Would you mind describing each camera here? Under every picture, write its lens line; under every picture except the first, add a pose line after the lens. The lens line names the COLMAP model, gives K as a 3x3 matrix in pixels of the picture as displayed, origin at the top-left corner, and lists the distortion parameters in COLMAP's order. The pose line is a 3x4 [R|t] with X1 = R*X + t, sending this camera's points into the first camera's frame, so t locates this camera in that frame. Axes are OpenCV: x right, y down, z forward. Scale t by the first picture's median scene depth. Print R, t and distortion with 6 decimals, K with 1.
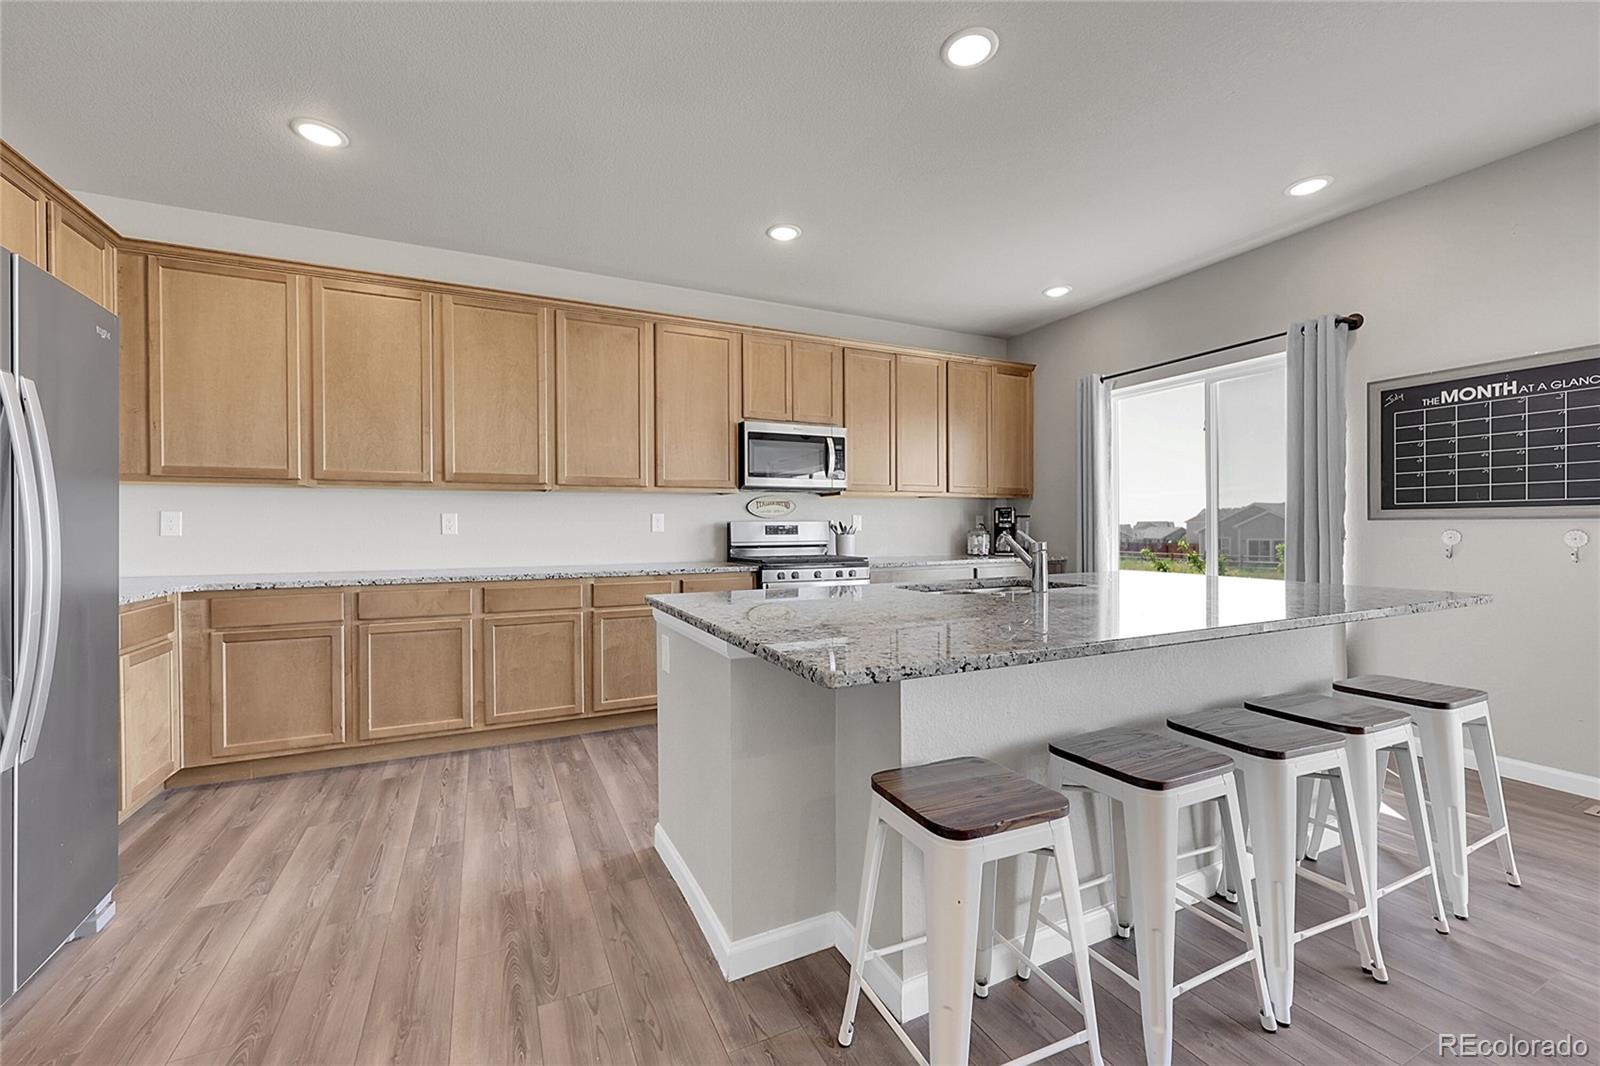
lens RADIAL K [[608.8, 0, 800.0], [0, 608.8, 533.0], [0, 0, 1]] dist [-0.000227, -0.000085]
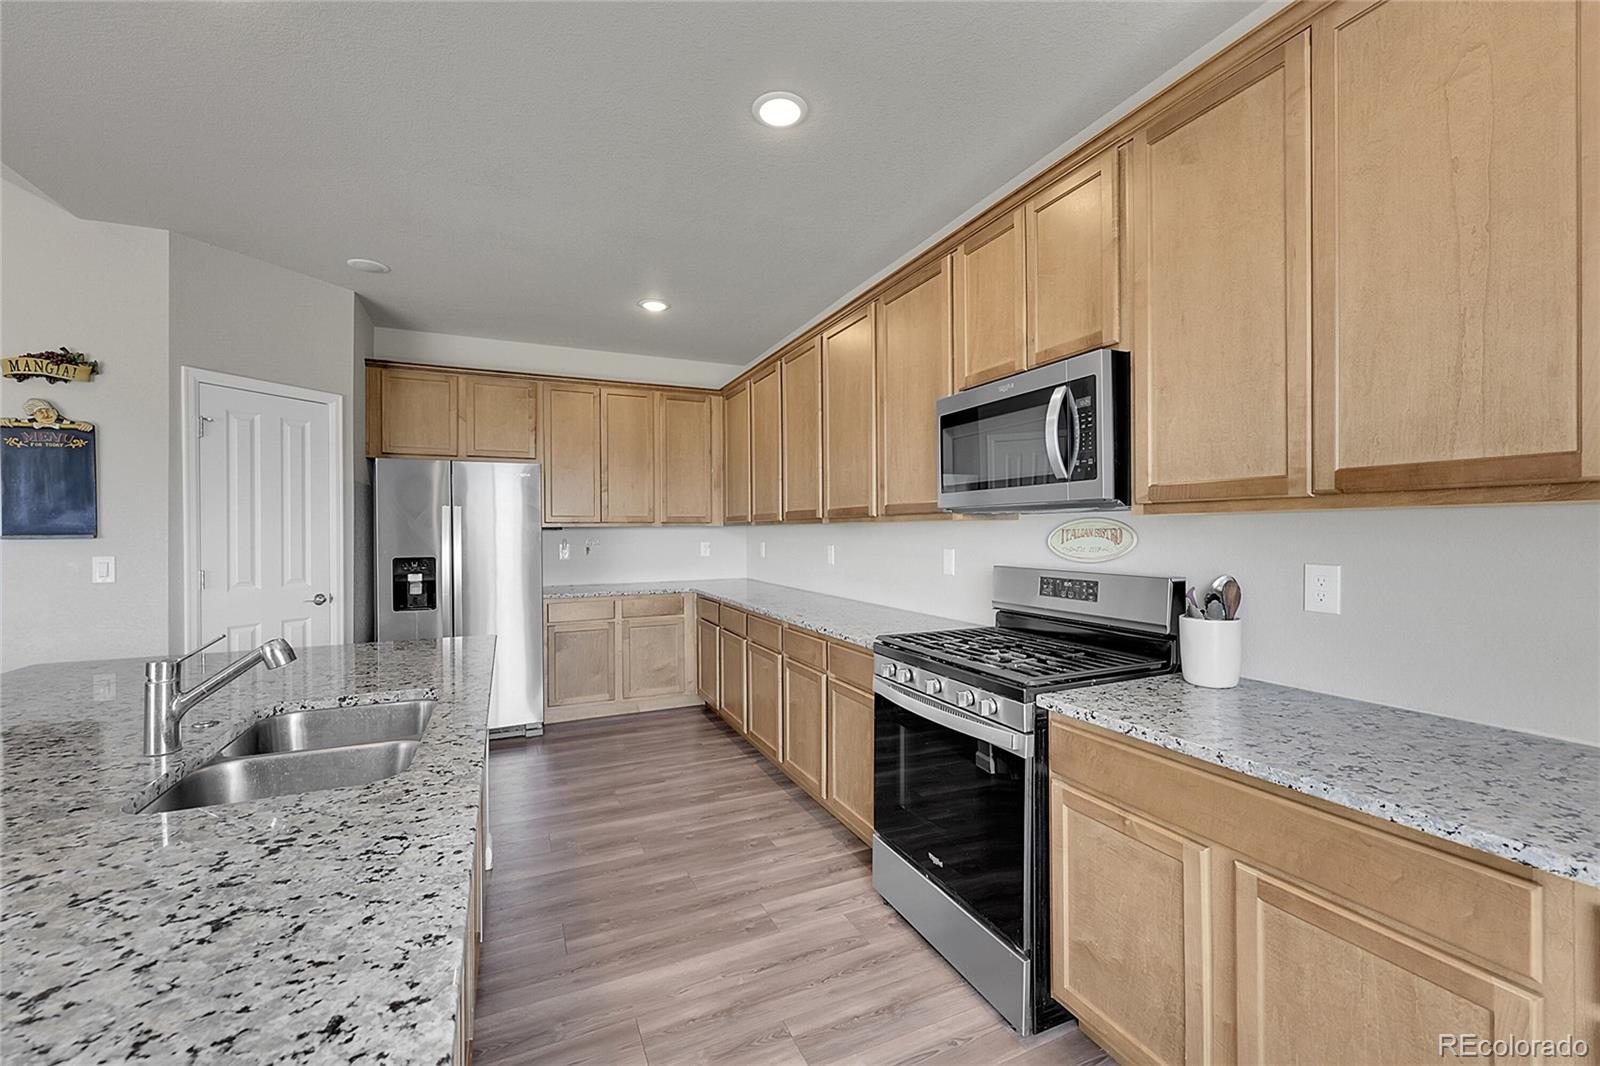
lens RADIAL K [[646.7, 0, 802.2], [0, 646.7, 527.8], [0, 0, 1]] dist [0.001116, 0.000297]
pose [[-0.004814, 0.004193, -0.999980, 0.612387], [-0.000406, 0.999991, 0.004195, -0.069724], [0.999988, 0.000426, -0.004813, 0.976981]]
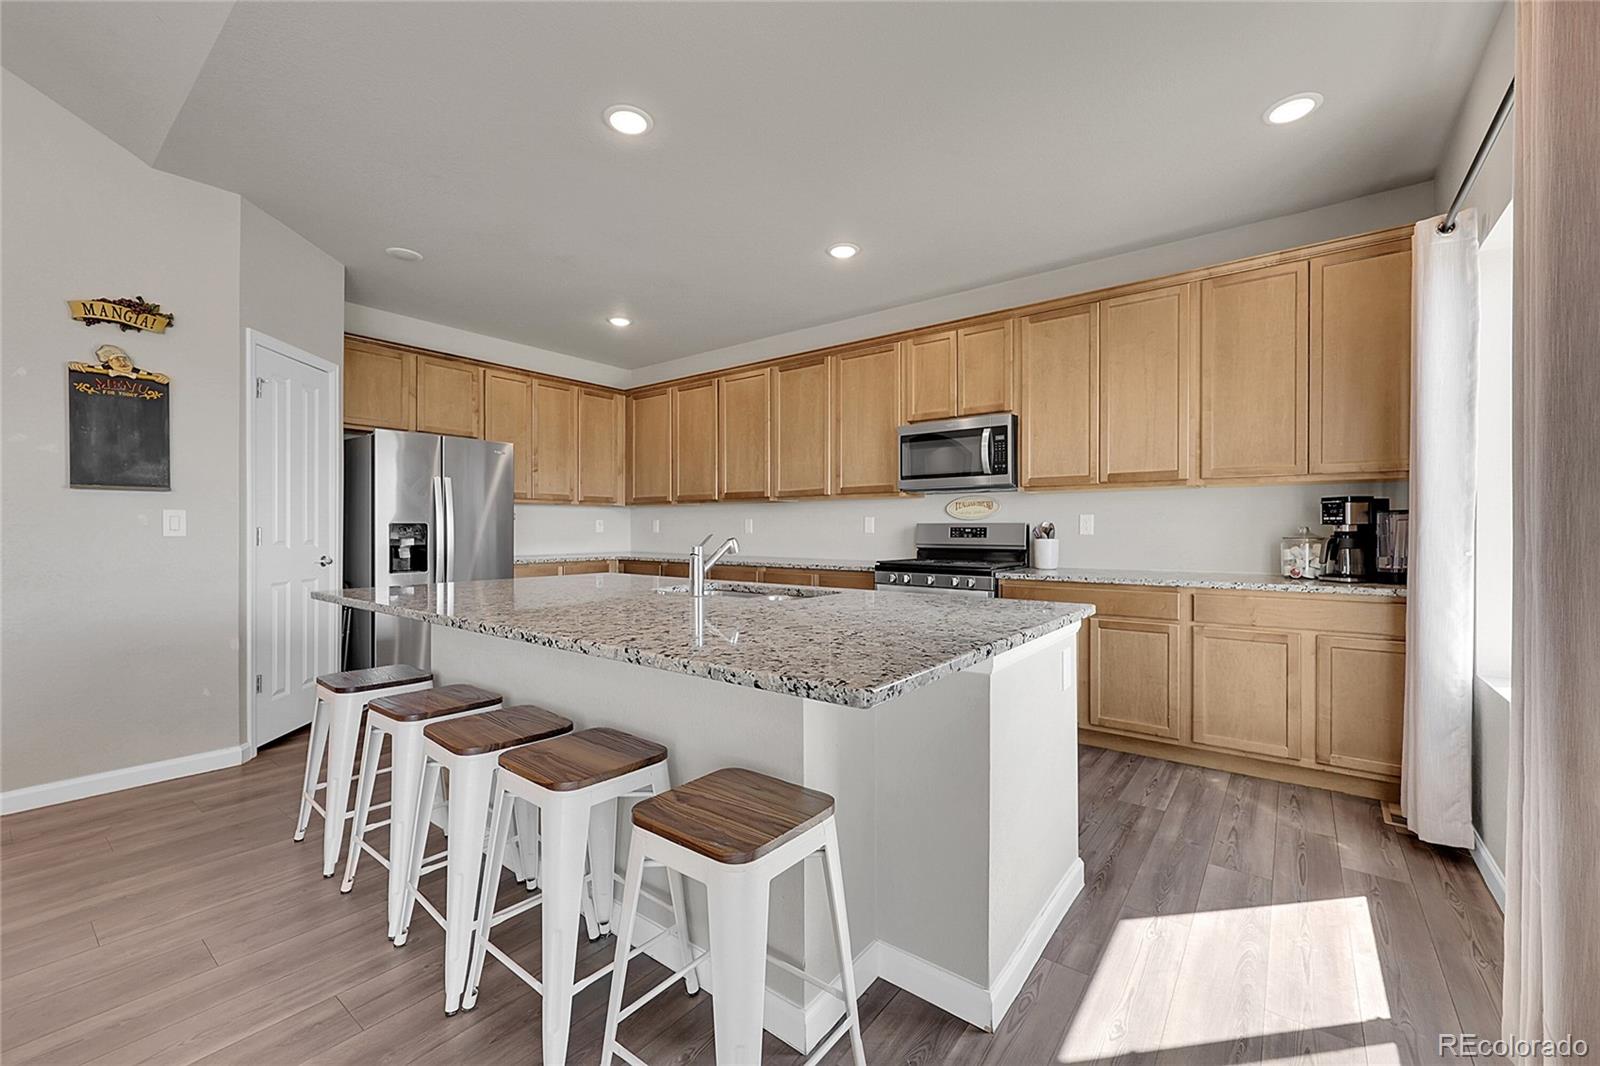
lens RADIAL K [[646.7, 0, 802.2], [0, 646.7, 527.8], [0, 0, 1]] dist [0.001116, 0.000297]
pose [[0.467443, 0.005165, -0.884008, 0.903829], [-0.009596, 0.999954, 0.000769, -0.012944], [0.883971, 0.008124, 0.467471, 0.384166]]
